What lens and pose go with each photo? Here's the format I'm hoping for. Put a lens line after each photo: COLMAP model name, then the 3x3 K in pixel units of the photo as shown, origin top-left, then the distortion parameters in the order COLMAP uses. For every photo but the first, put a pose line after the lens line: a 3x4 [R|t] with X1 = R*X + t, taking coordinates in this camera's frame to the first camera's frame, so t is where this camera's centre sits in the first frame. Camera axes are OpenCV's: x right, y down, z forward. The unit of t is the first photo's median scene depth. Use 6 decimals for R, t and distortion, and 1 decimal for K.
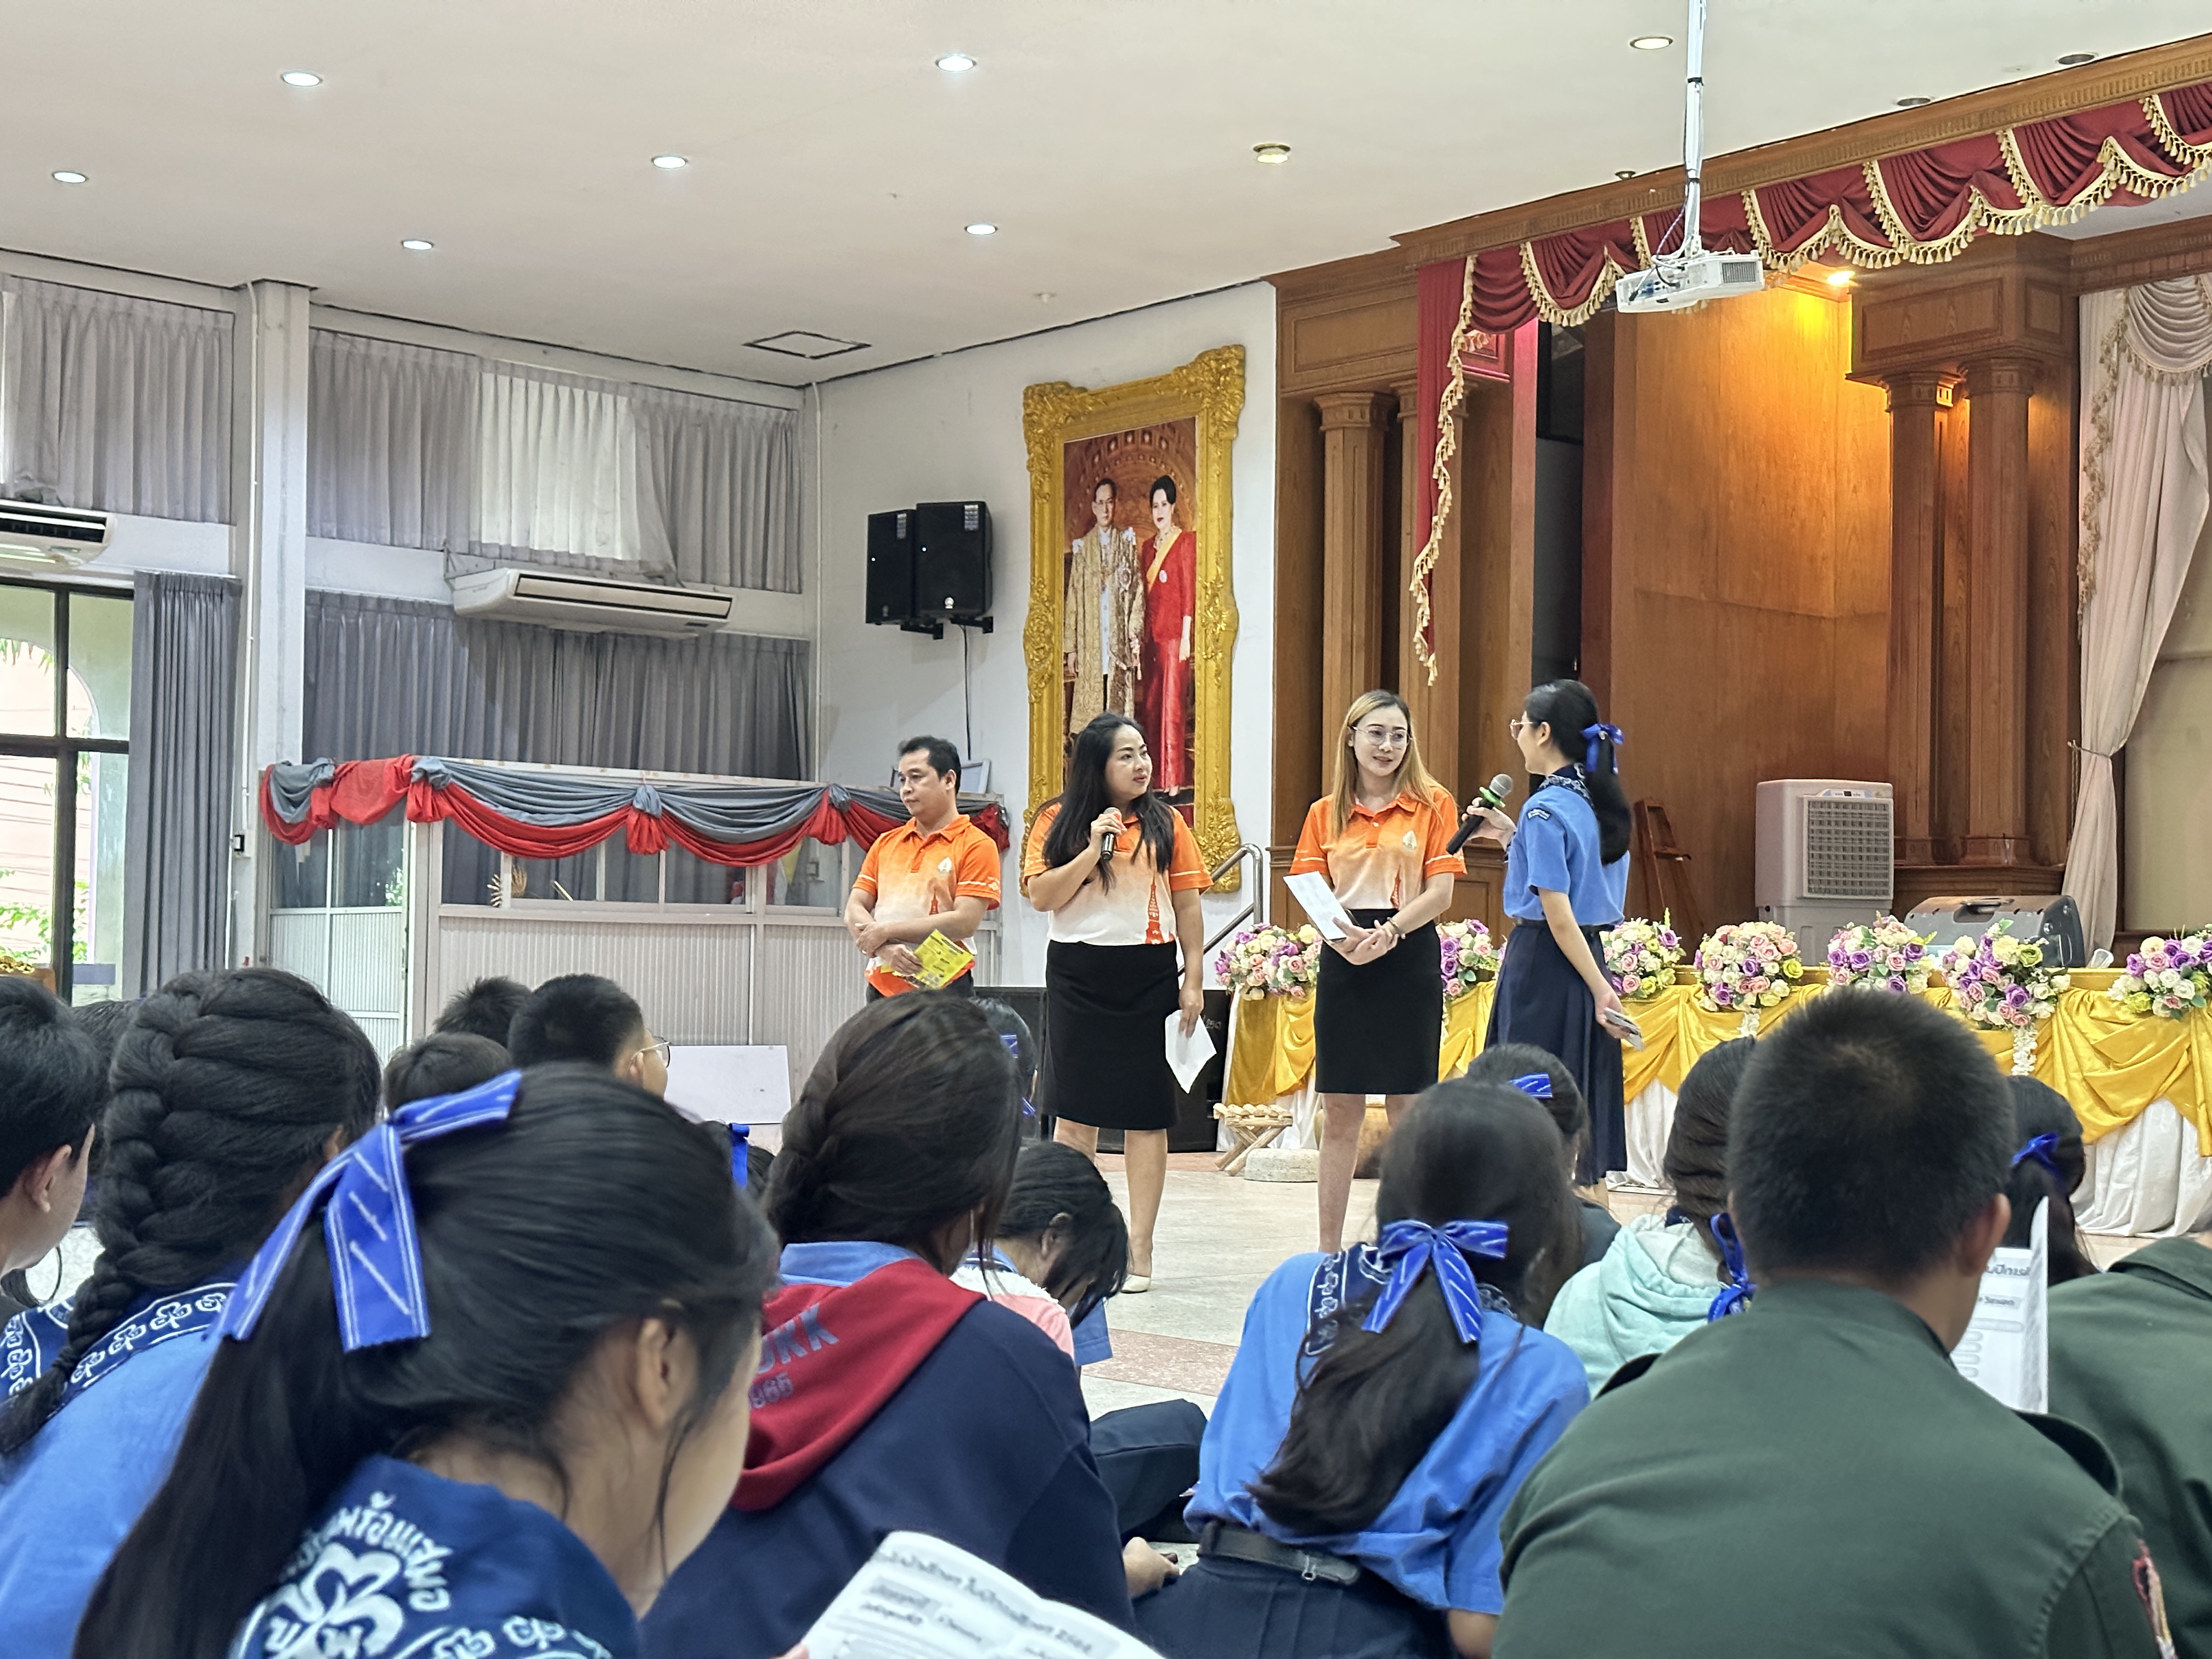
lens RADIAL K [[3046.6, 0, 1113.5], [0, 3046.6, 851.1], [0, 0, 1]] dist [0.184605, -0.402996]
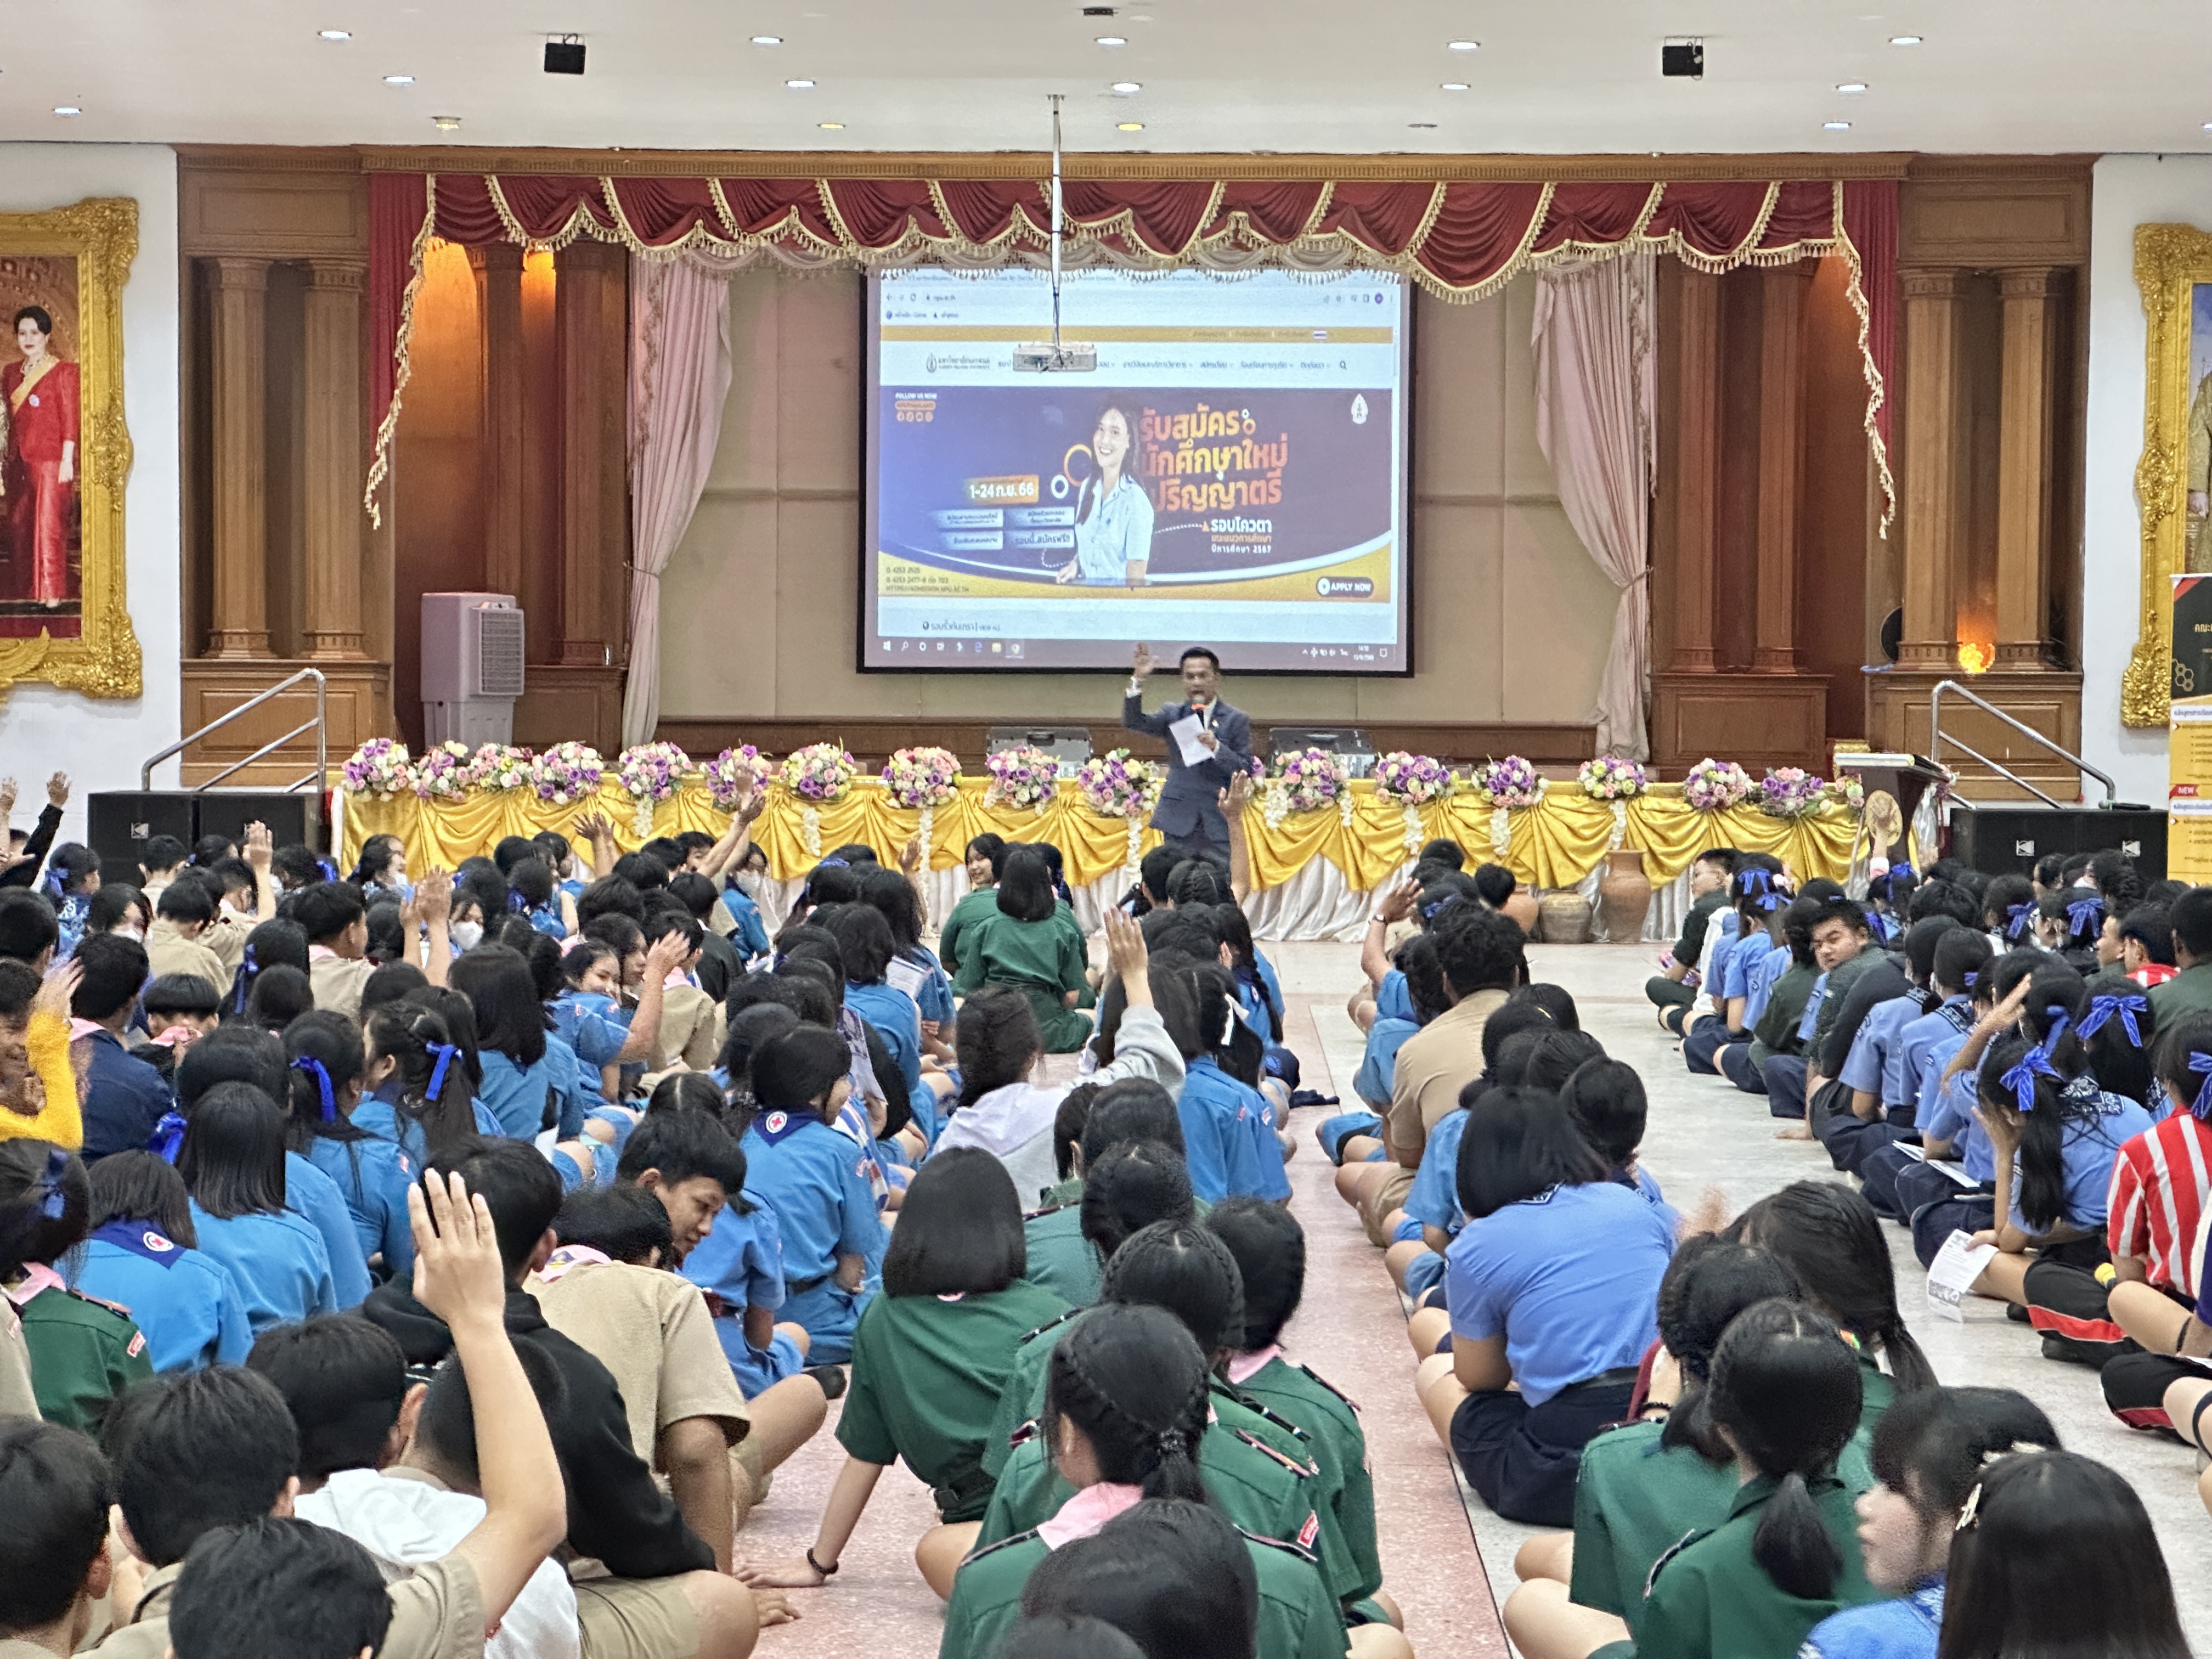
lens RADIAL K [[4895.3, 0, 1106.5], [0, 4895.3, 827.3], [0, 0, 1]] dist [-0.064132, 3.697201]
pose [[0.669941, -0.031160, 0.741760, -1.042106], [-0.029661, 0.997198, 0.068680, -0.072605], [-0.741822, -0.068013, 0.667139, -0.451032]]
